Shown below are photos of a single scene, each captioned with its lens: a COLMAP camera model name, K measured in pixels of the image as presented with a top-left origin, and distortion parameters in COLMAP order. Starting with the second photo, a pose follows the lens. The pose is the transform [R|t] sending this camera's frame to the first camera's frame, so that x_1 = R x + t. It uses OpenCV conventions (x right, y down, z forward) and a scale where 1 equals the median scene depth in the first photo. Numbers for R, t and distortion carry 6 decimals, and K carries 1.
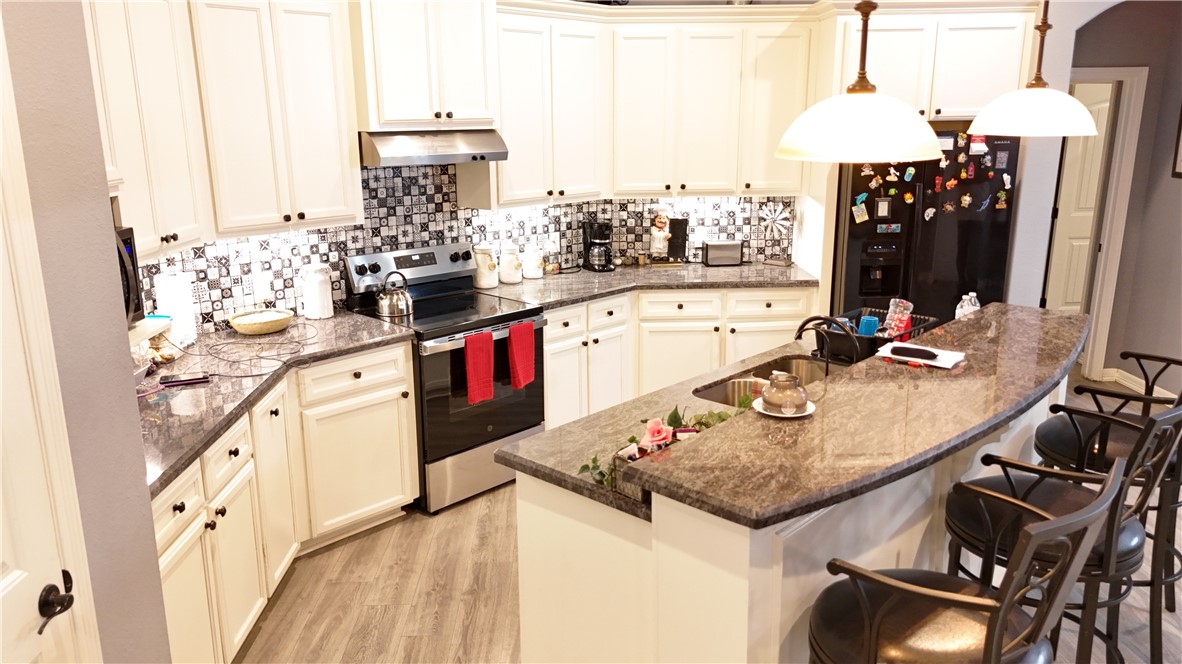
lens RADIAL K [[878.5, 0, 591.0], [0, 878.5, 332.0], [0, 0, 1]] dist [0.061258, -0.055277]
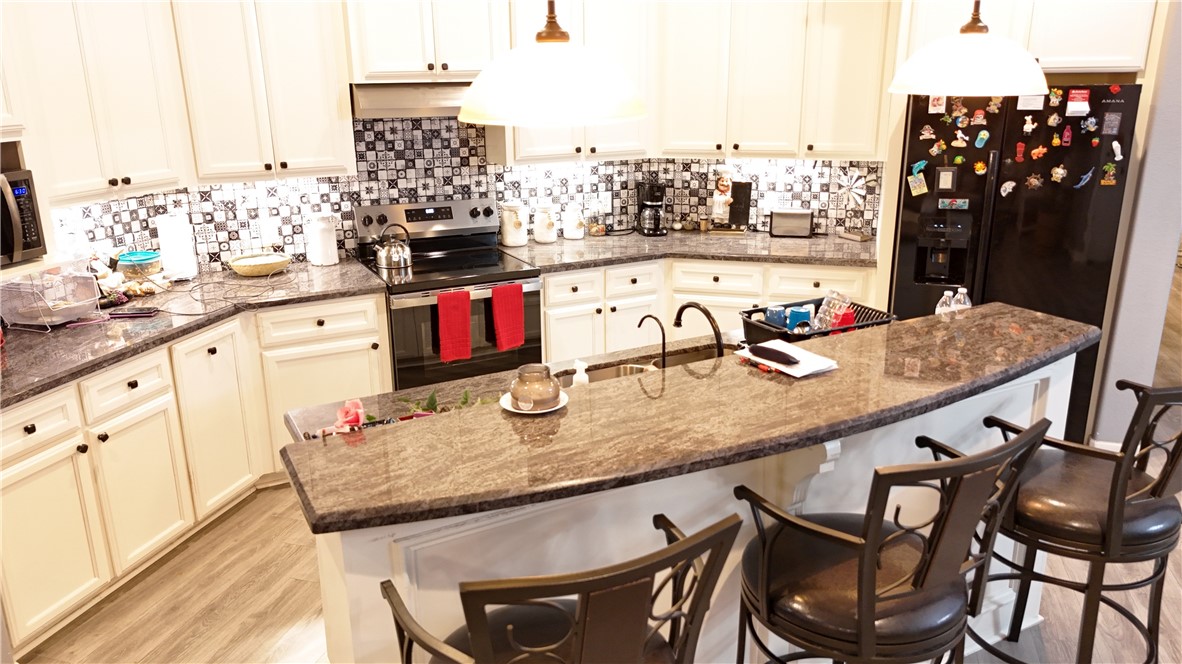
lens RADIAL K [[878.5, 0, 591.0], [0, 878.5, 332.0], [0, 0, 1]] dist [0.061258, -0.055277]
pose [[0.948573, 0.091194, -0.303137, 0.280049], [-0.075591, 0.995157, 0.062838, -0.023366], [0.307400, -0.036693, 0.950873, 0.092801]]
